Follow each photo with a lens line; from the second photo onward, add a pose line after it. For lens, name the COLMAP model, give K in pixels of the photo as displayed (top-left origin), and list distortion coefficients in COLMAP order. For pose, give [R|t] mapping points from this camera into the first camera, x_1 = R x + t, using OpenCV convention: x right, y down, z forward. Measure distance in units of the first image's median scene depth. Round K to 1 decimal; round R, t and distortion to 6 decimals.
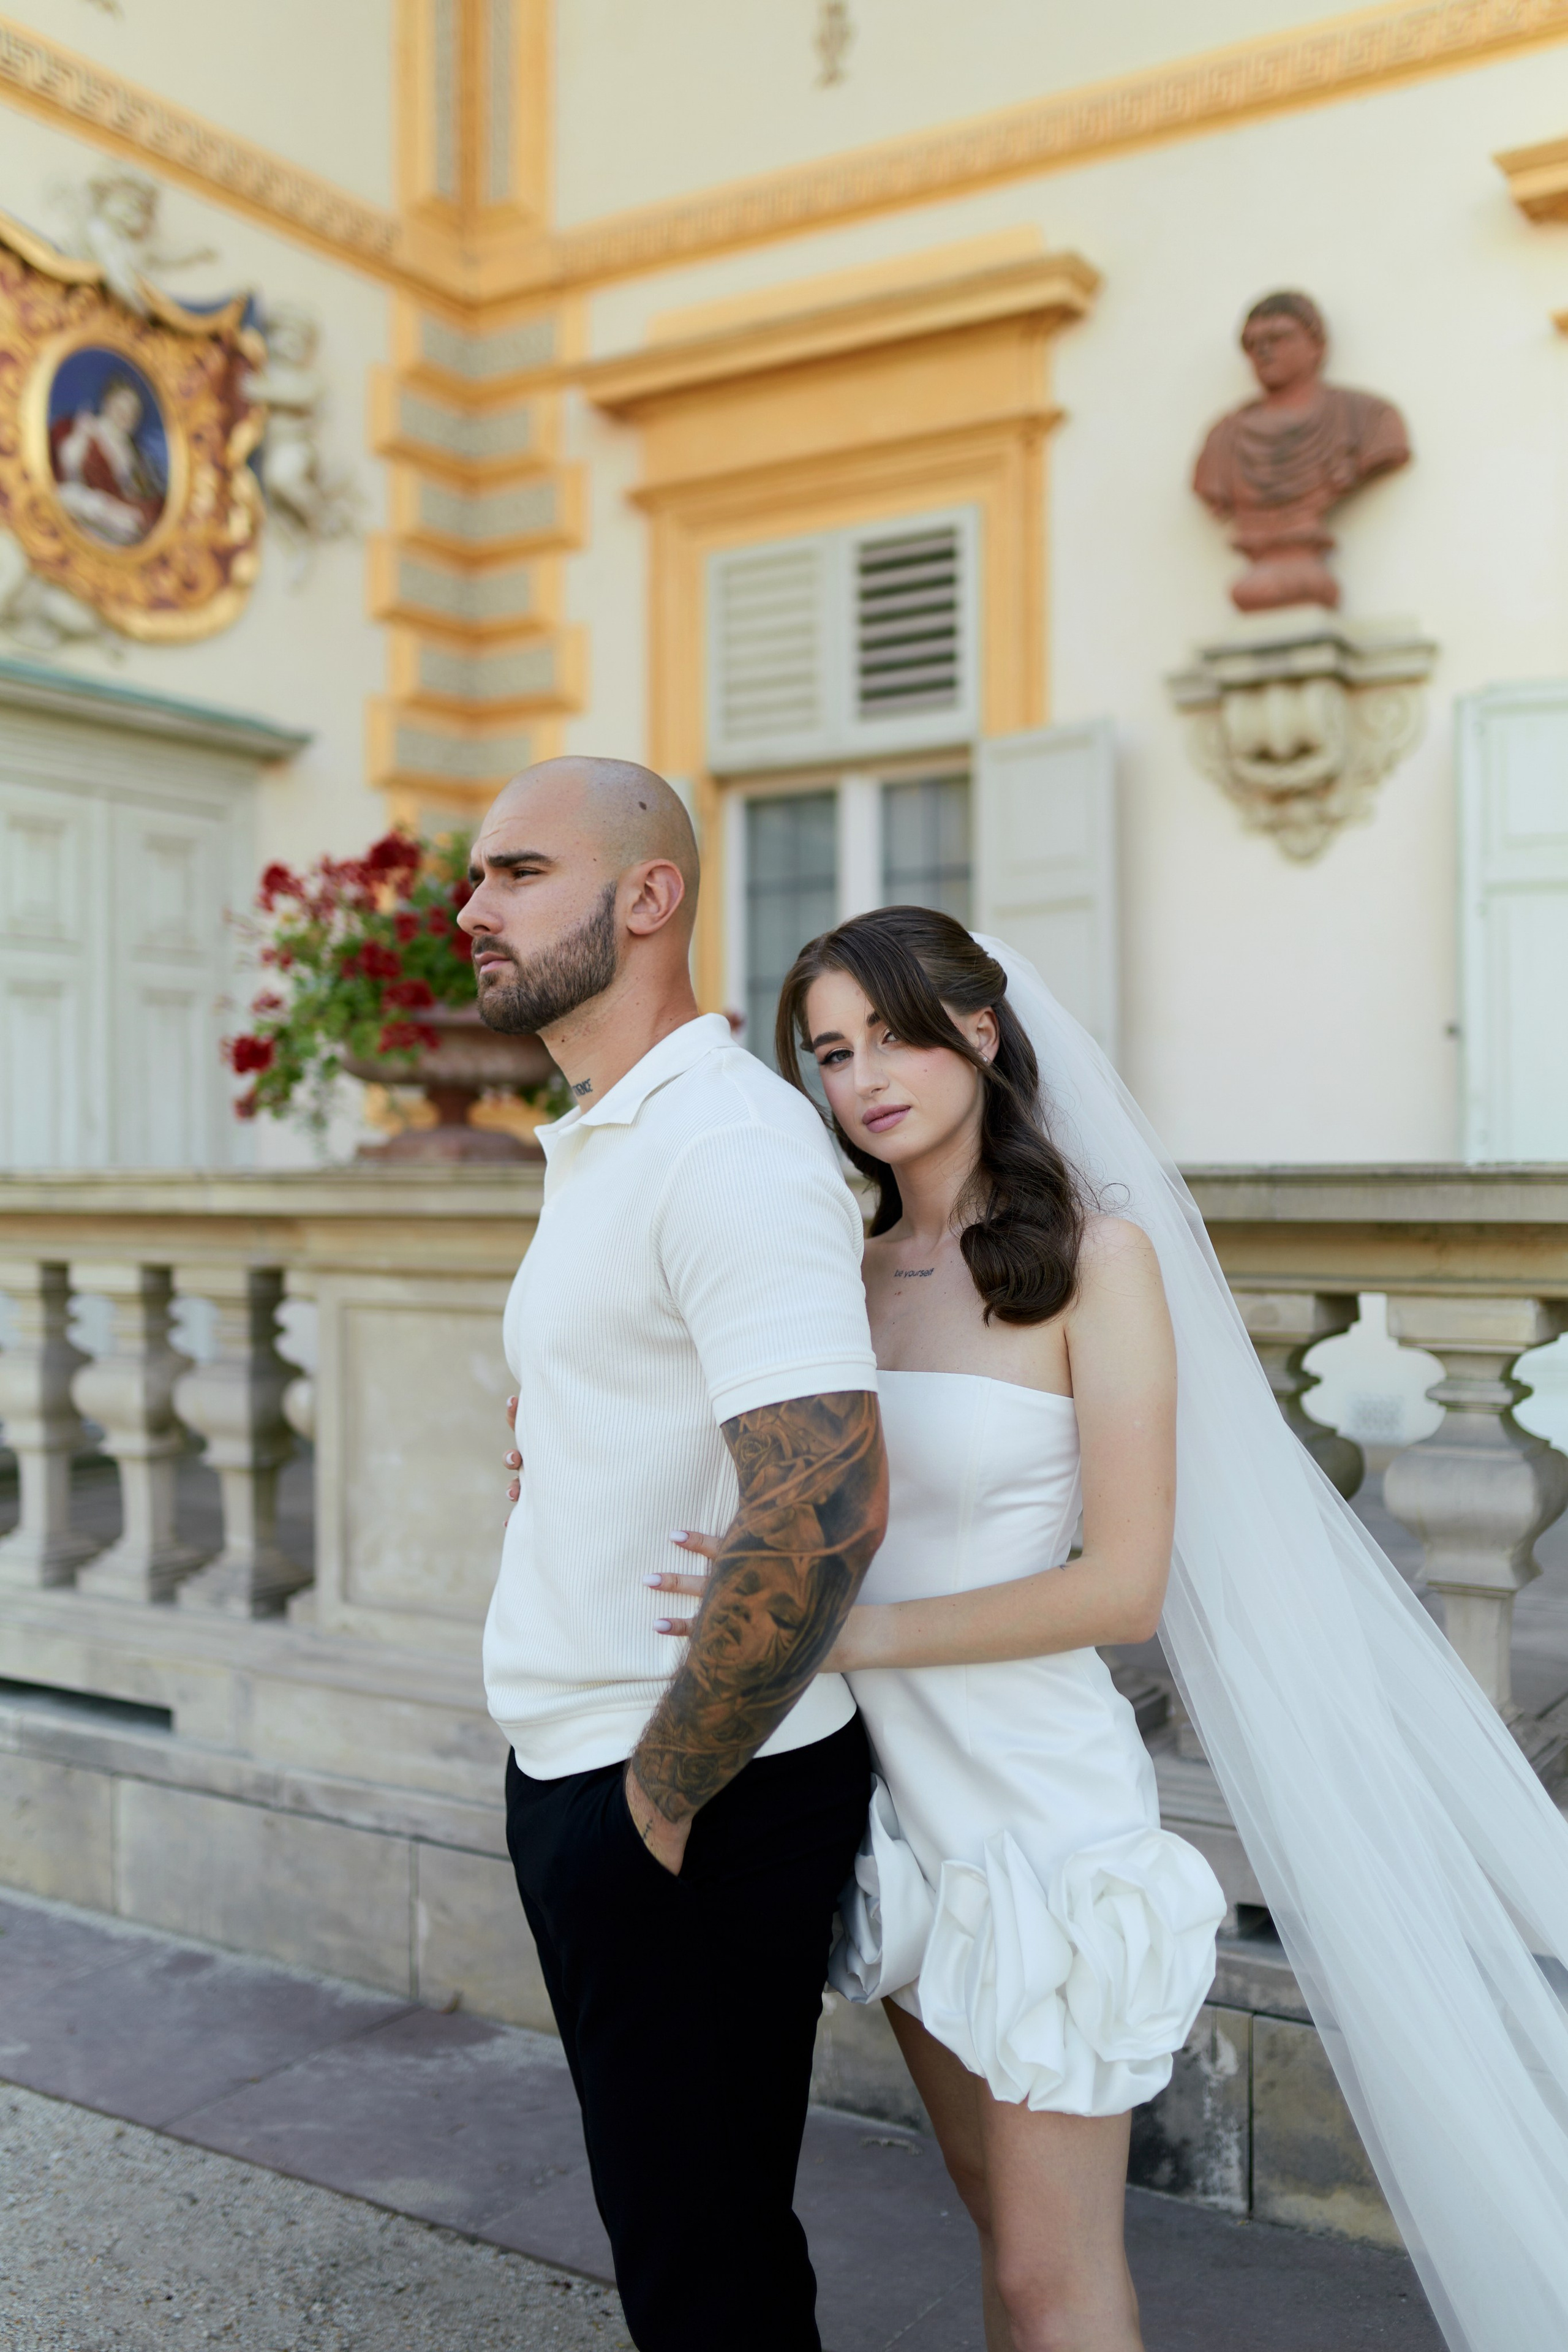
lens RADIAL K [[2263.5, 0, 790.1], [0, 2263.5, 1136.4], [0, 0, 1]] dist [-0.018202, 0.000000]
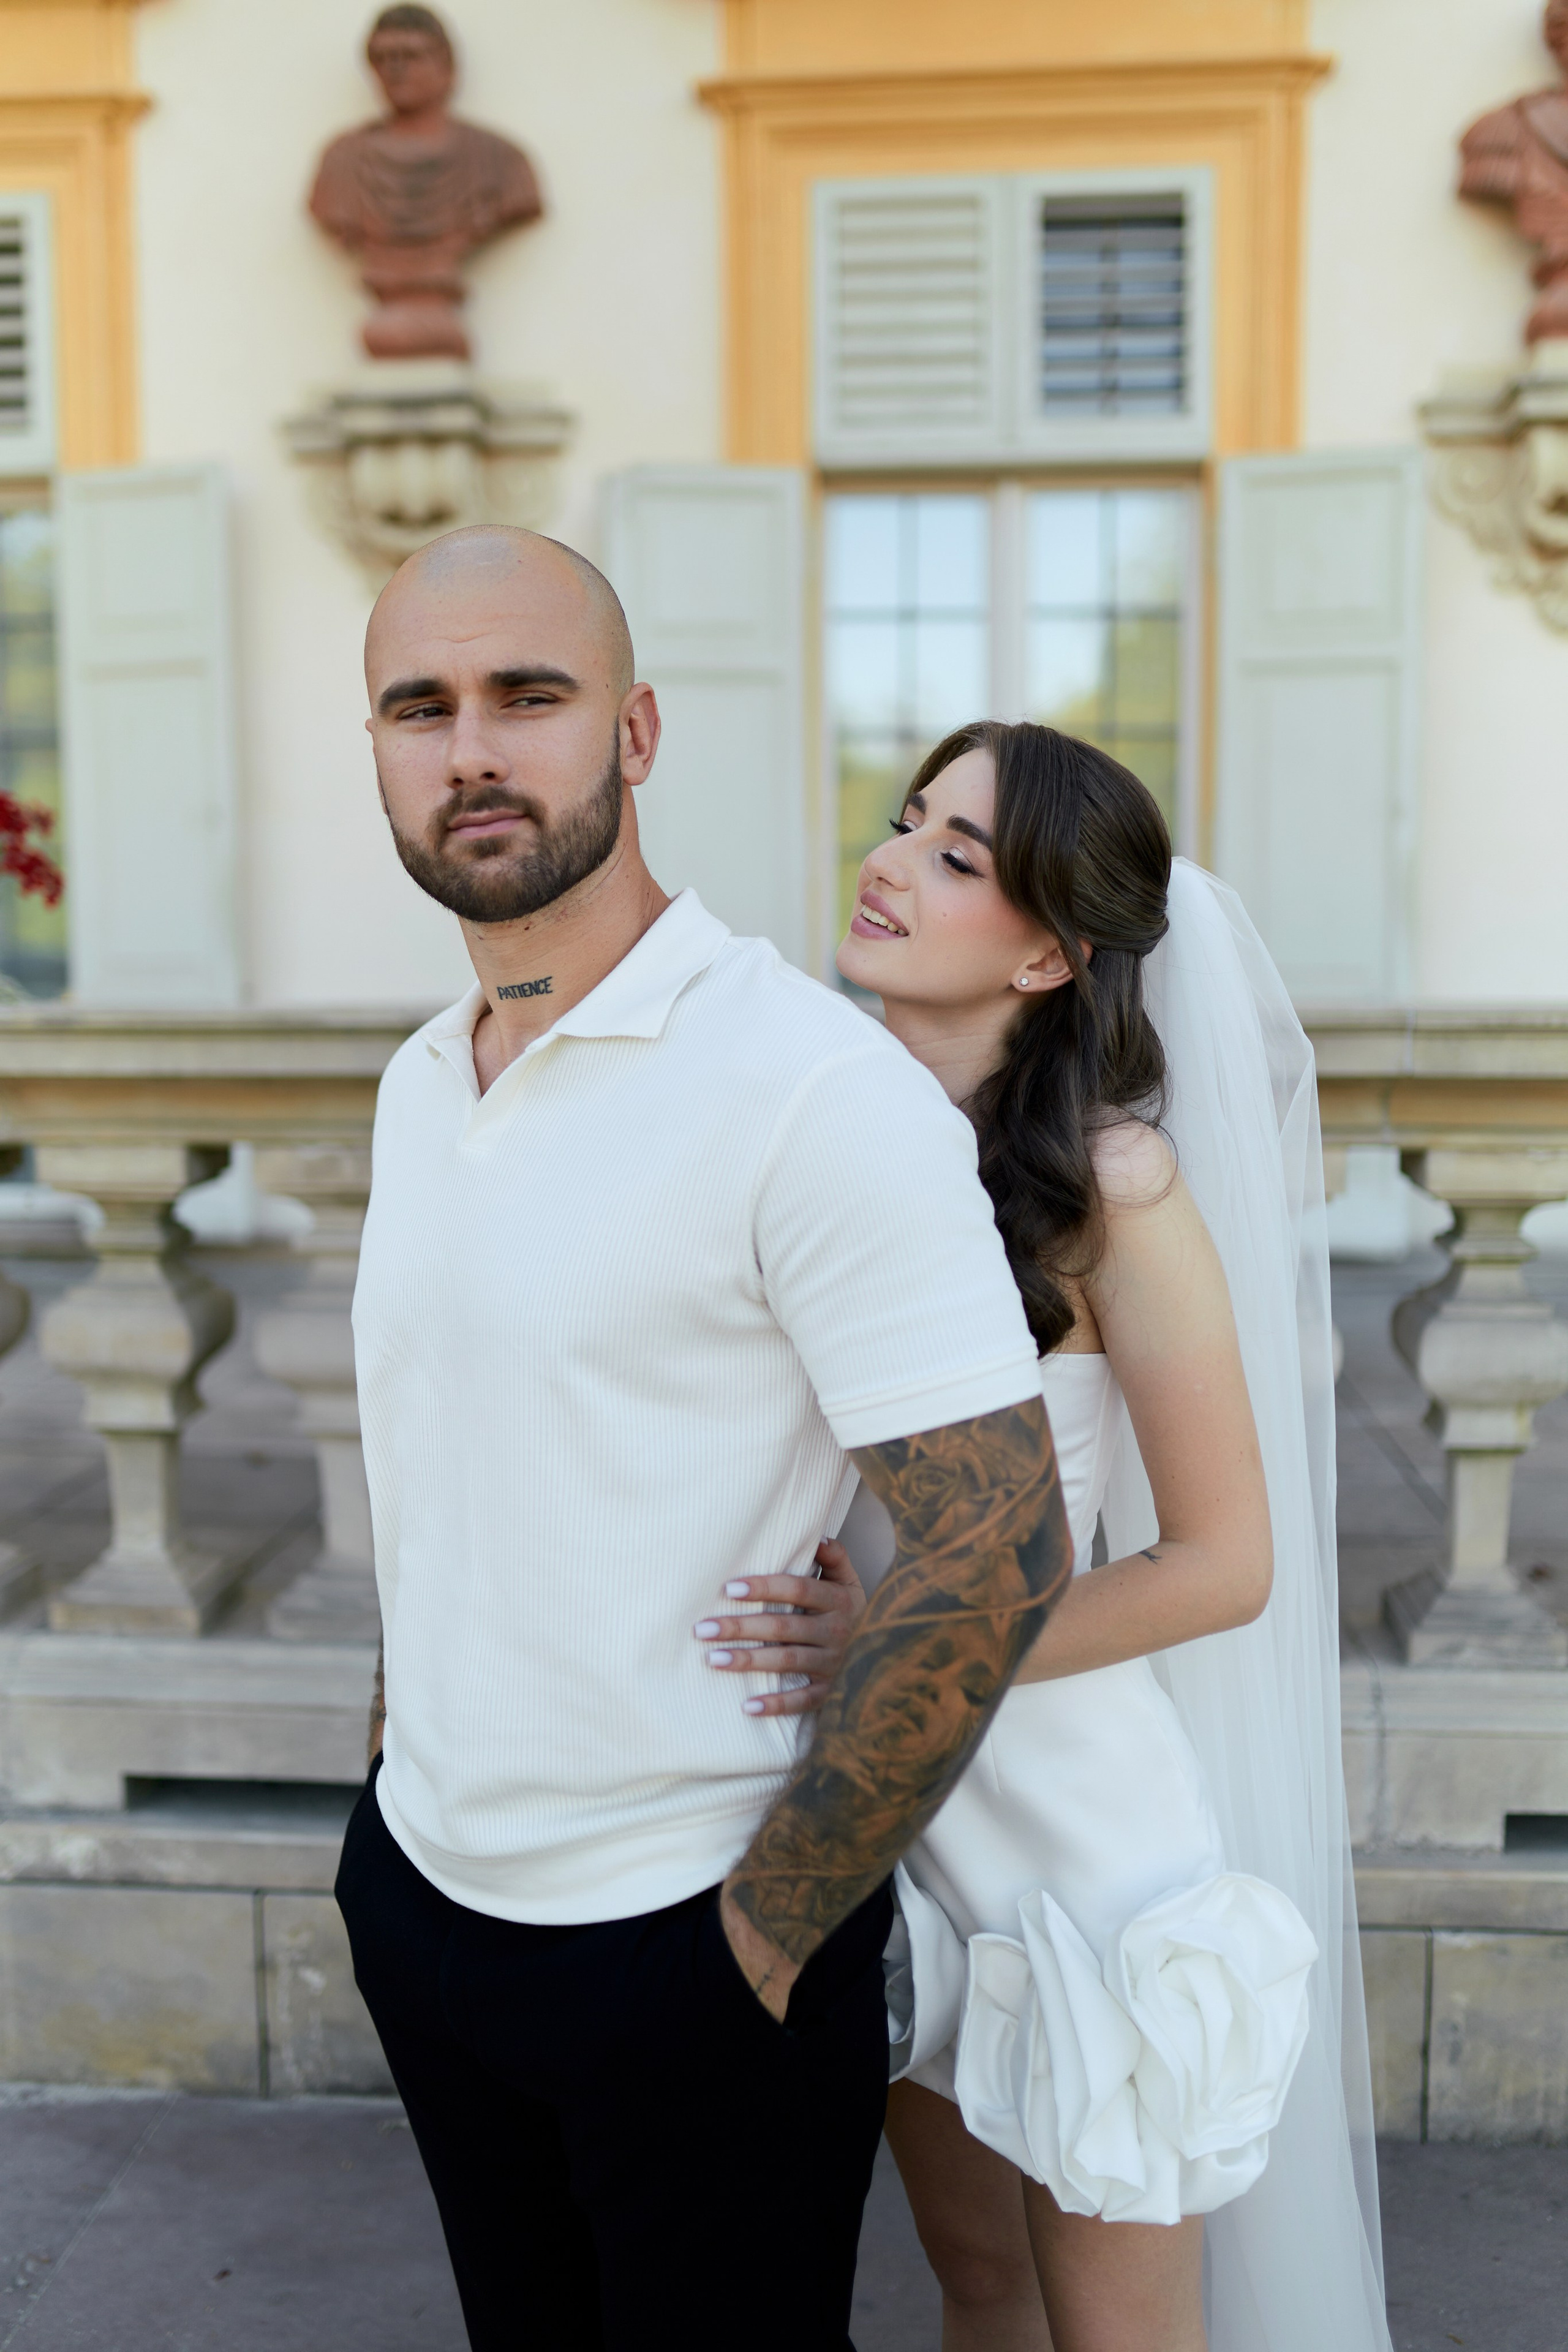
lens RADIAL K [[2263.5, 0, 735.3], [0, 2263.5, 1130.5], [0, 0, 1]] dist [-0.018202, 0.000000]
pose [[0.888479, -0.040541, 0.457123, -0.103753], [-0.007623, 0.994649, 0.103030, -0.014472], [-0.458854, -0.095024, 0.883416, 0.089477]]
